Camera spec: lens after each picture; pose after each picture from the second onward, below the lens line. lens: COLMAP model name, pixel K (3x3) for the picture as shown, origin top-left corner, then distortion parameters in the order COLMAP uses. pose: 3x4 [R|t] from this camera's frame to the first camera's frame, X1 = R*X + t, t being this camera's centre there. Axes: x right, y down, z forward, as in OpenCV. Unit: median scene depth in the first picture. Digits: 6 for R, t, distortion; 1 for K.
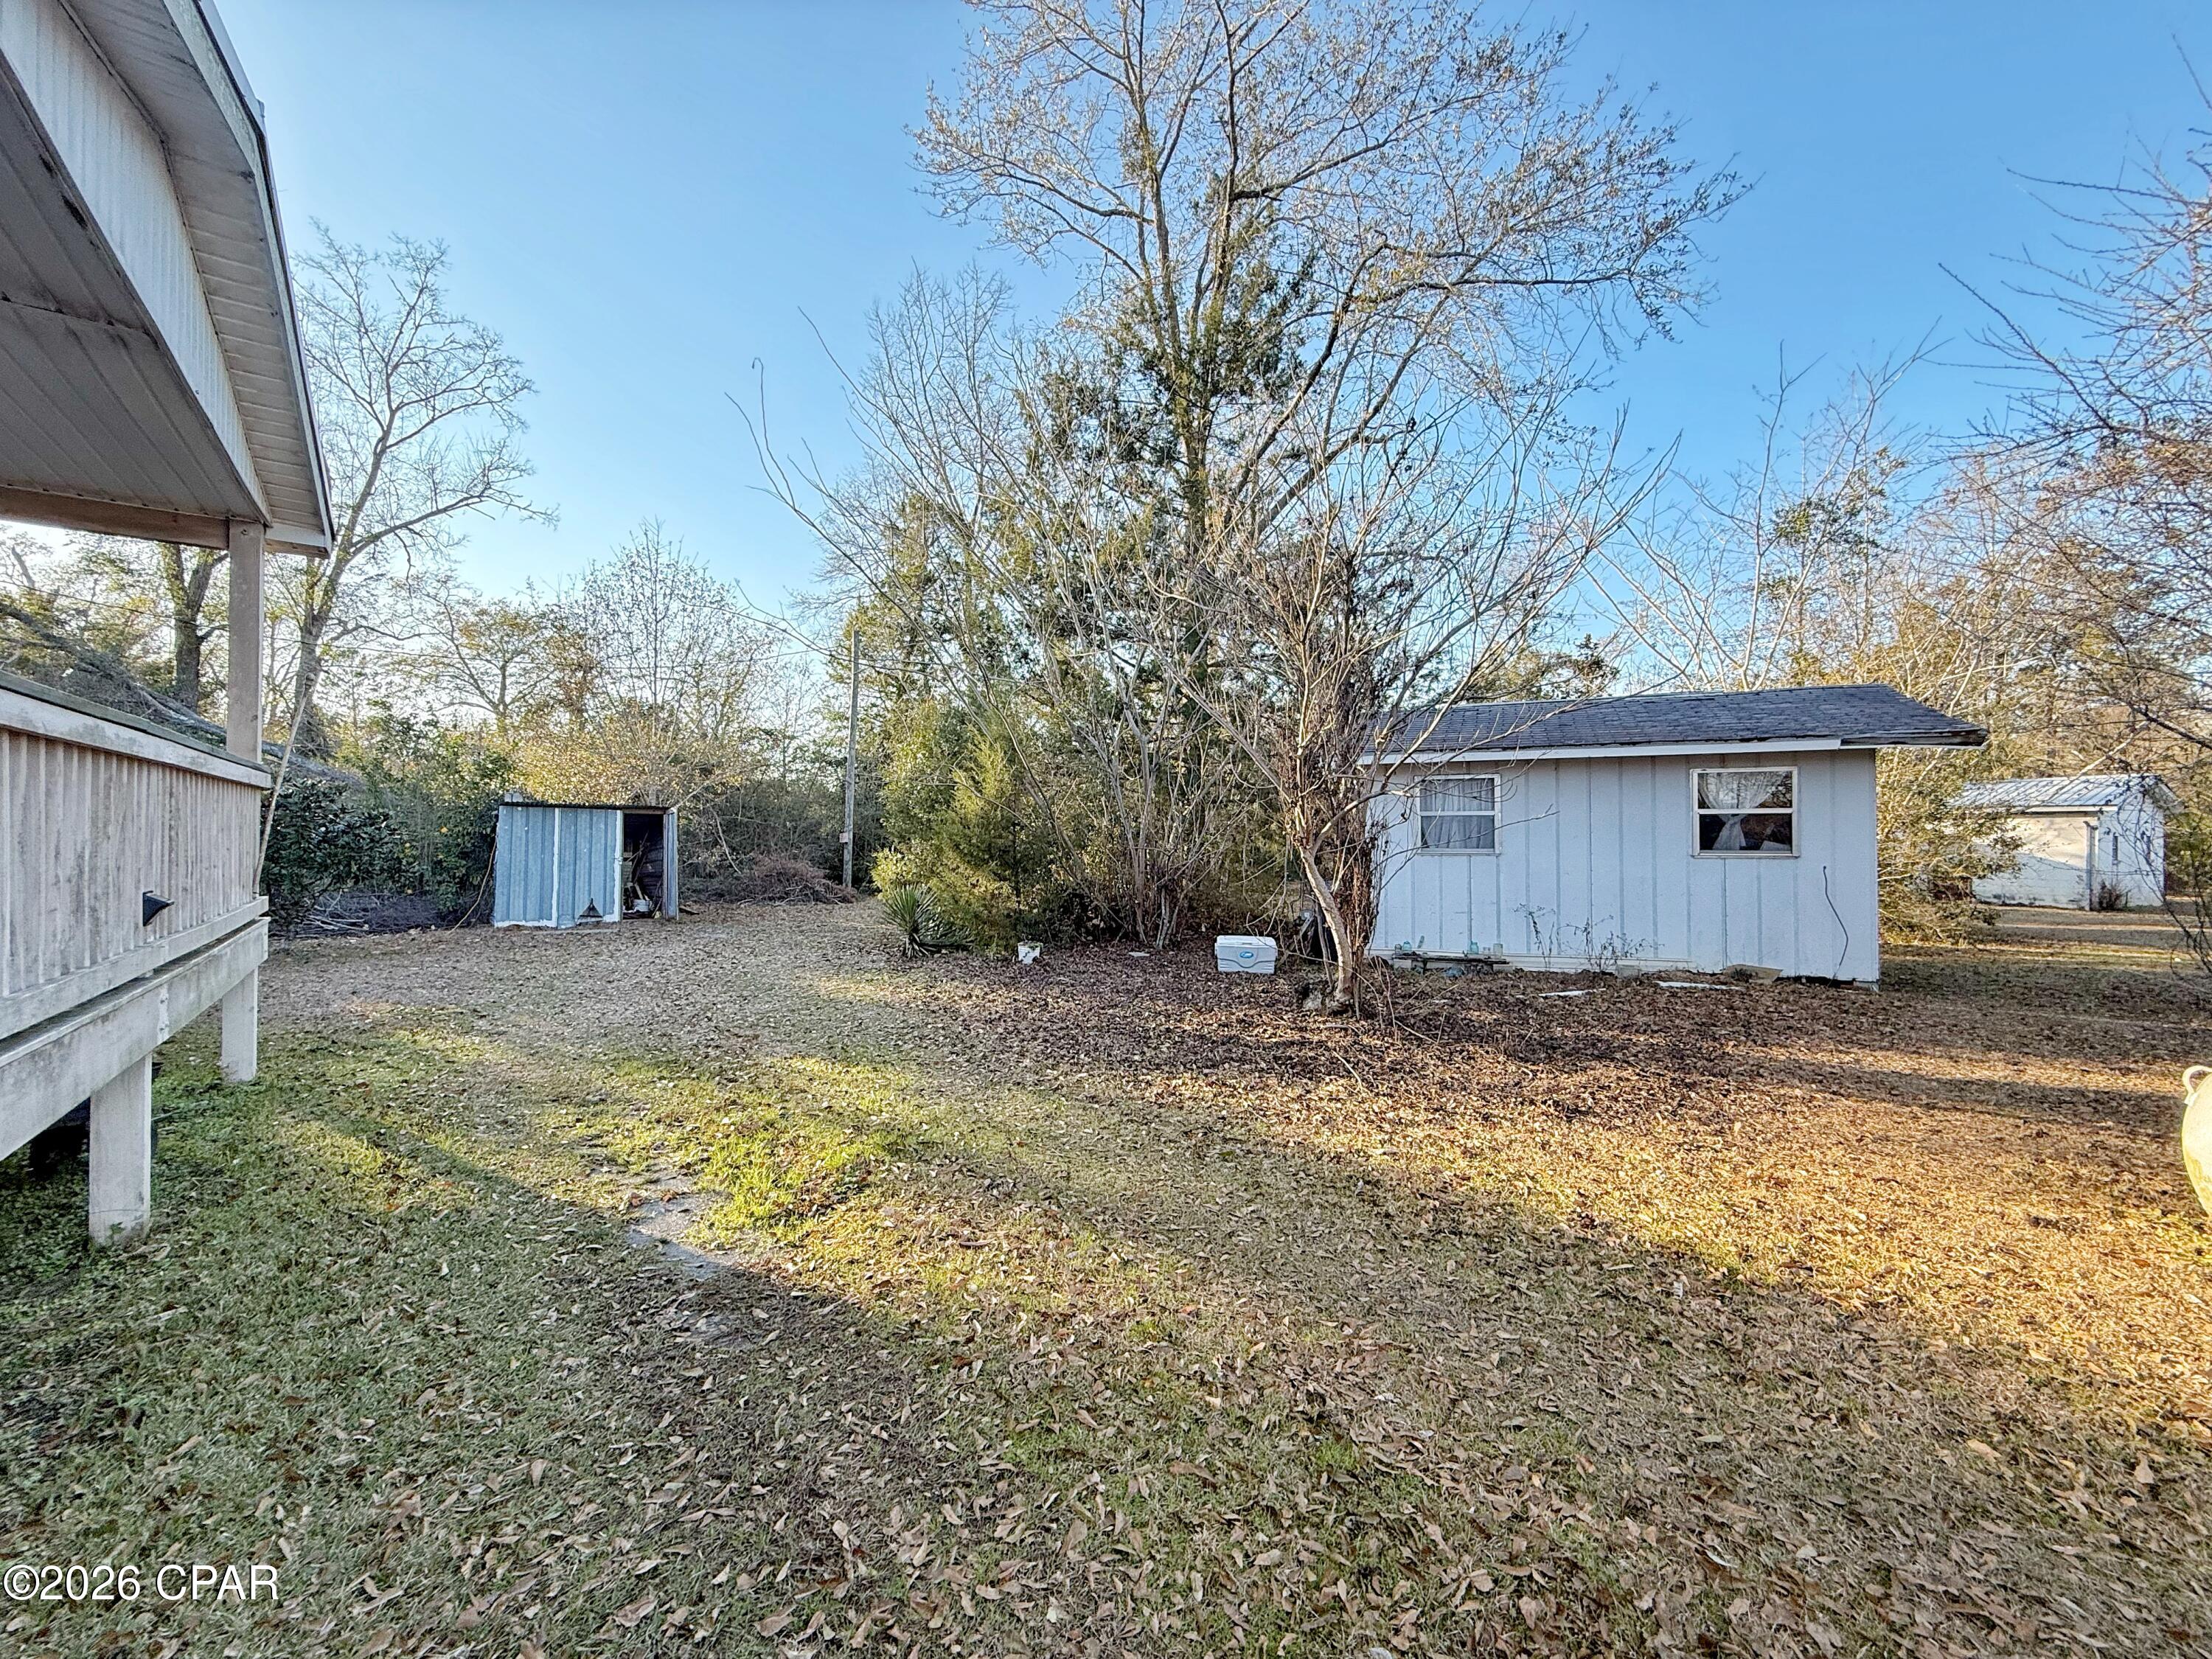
lens RADIAL K [[878.4, 0, 1103.2], [0, 878.4, 828.9], [0, 0, 1]] dist [0.001843, -0.000727]
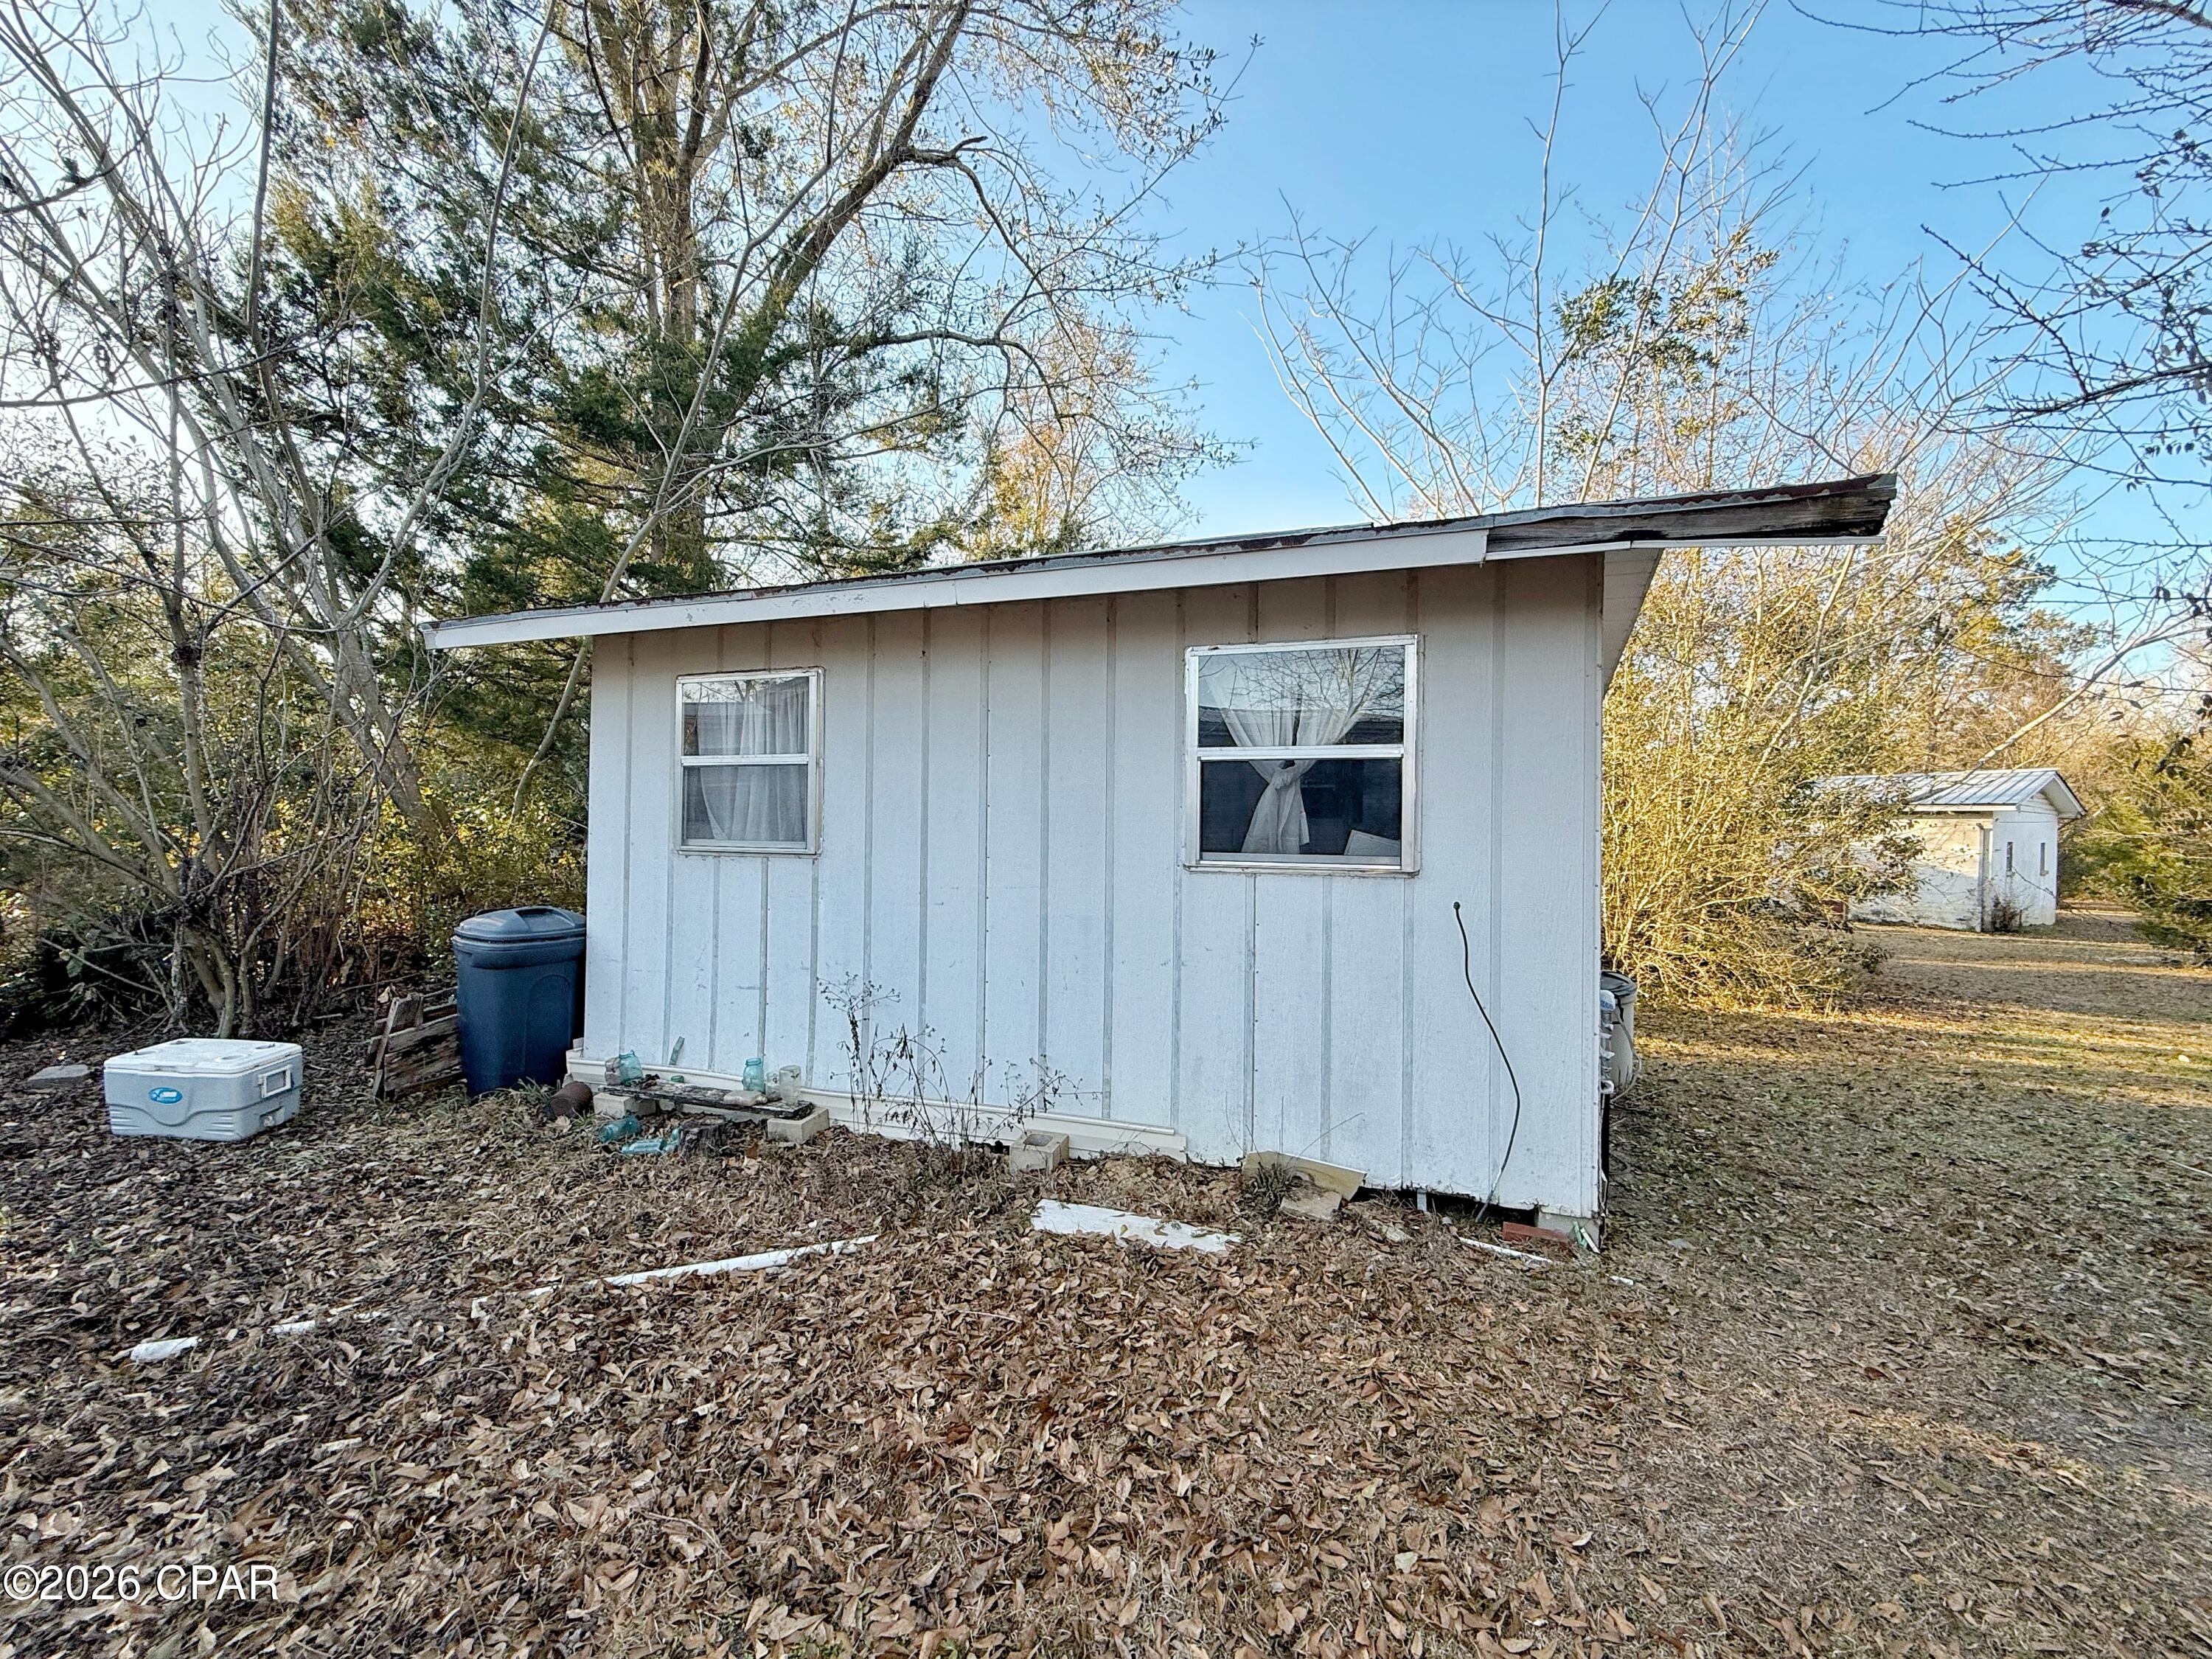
lens RADIAL K [[878.4, 0, 1111.2], [0, 878.4, 830.3], [0, 0, 1]] dist [0.001843, -0.000727]
pose [[0.996739, 0.014742, 0.079334, 0.555478], [-0.015289, 0.999863, 0.006289, 0.011651], [-0.079231, -0.007481, 0.996828, 0.558884]]
